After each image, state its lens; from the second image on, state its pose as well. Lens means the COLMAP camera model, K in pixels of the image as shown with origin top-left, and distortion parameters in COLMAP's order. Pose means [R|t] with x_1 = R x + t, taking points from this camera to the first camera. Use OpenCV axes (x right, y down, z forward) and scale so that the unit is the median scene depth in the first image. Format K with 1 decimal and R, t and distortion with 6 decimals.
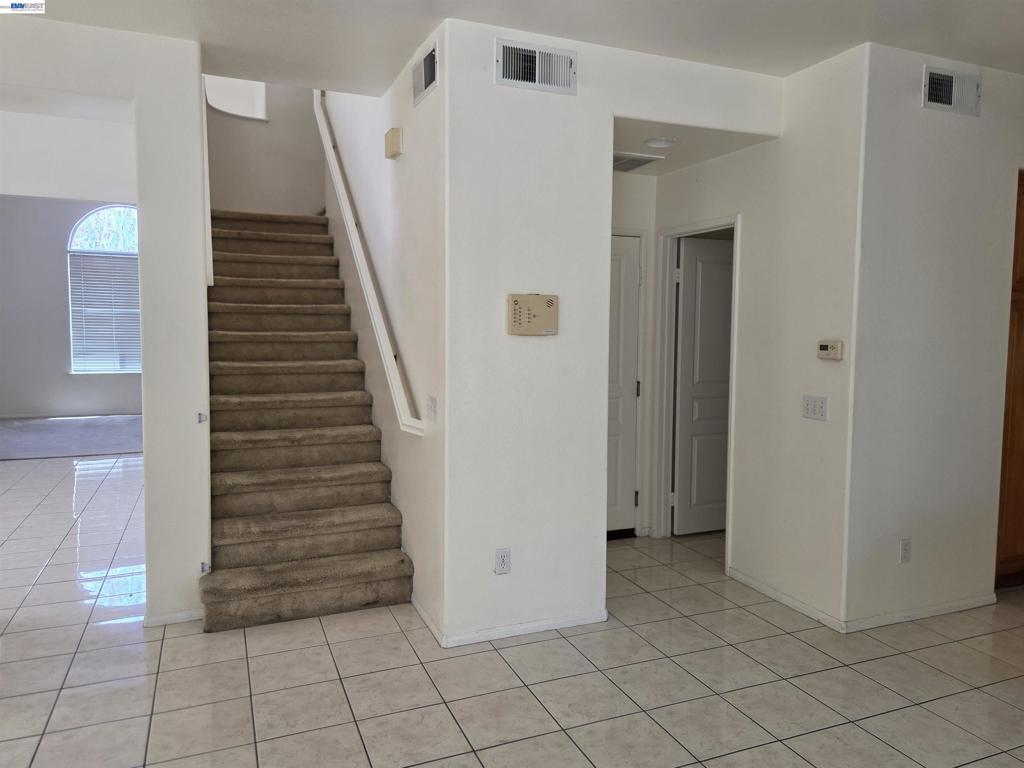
lens RADIAL K [[724.3, 0, 540.5], [0, 724.3, 372.1], [0, 0, 1]] dist [0.061753, -0.047066]
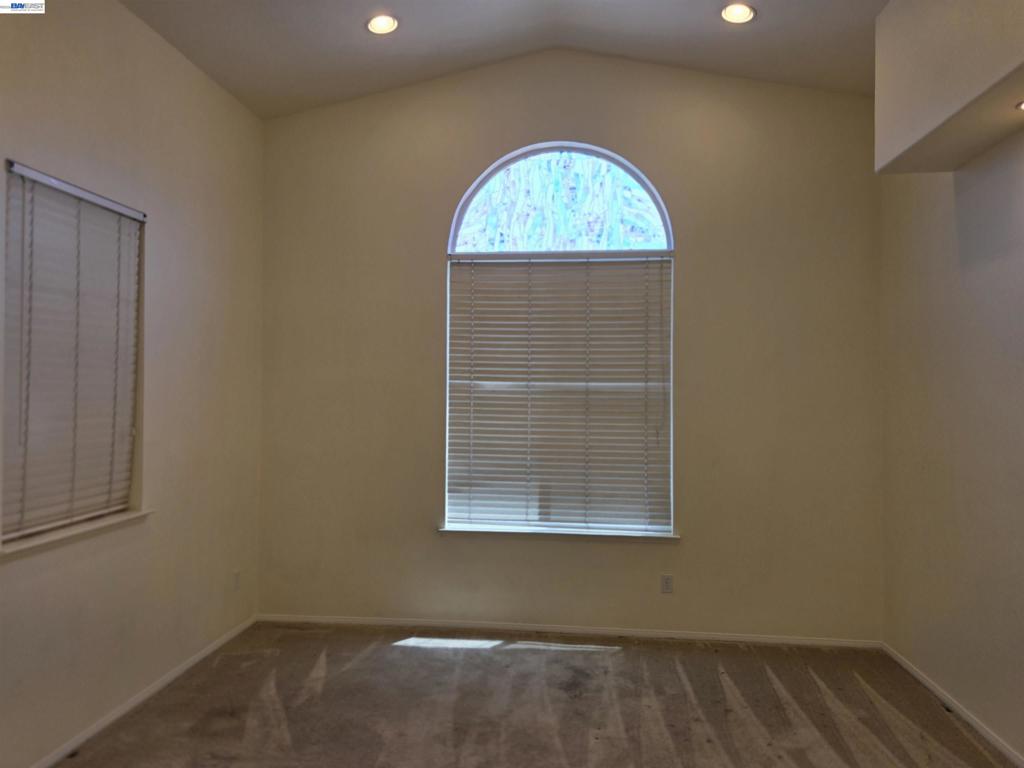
lens RADIAL K [[724.3, 0, 511.2], [0, 724.3, 389.4], [0, 0, 1]] dist [0.061753, -0.047066]
pose [[0.866338, -0.005661, -0.499426, -0.379100], [-0.030824, 0.997424, -0.064775, -0.053593], [0.498506, 0.071511, 0.863932, 0.629452]]
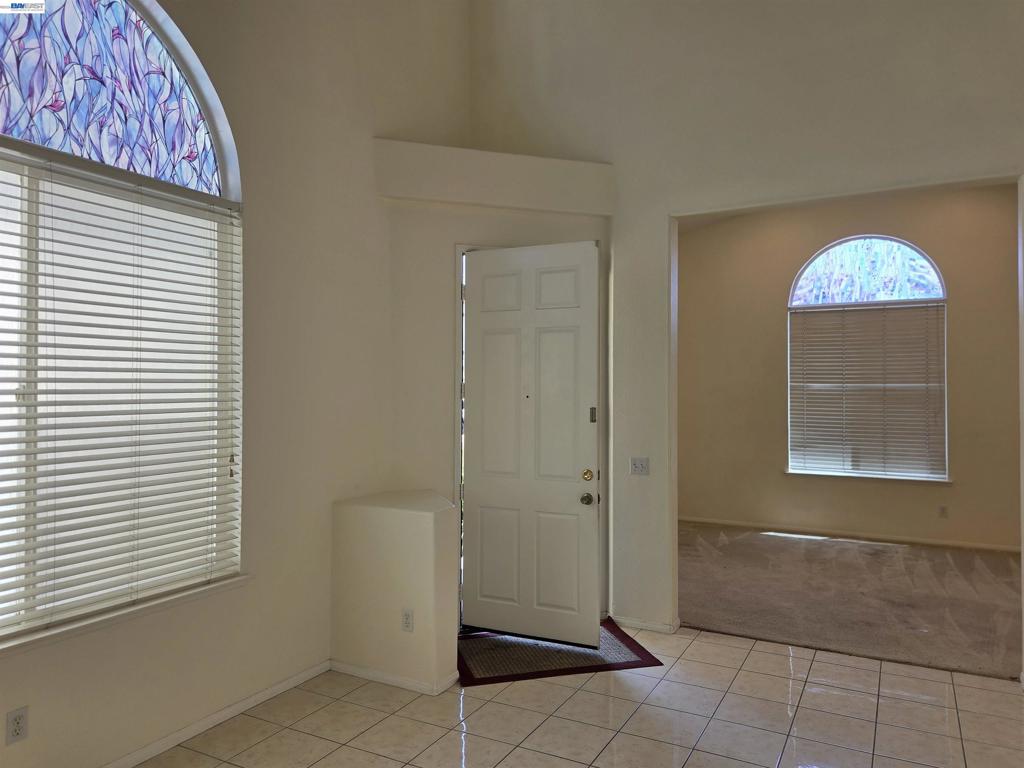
lens RADIAL K [[724.3, 0, 509.9], [0, 724.3, 382.8], [0, 0, 1]] dist [0.061753, -0.047066]
pose [[0.608407, -0.019276, -0.793391, -0.221948], [-0.046024, 0.997166, -0.059520, -0.030692], [0.792290, 0.072727, 0.605795, 0.325952]]
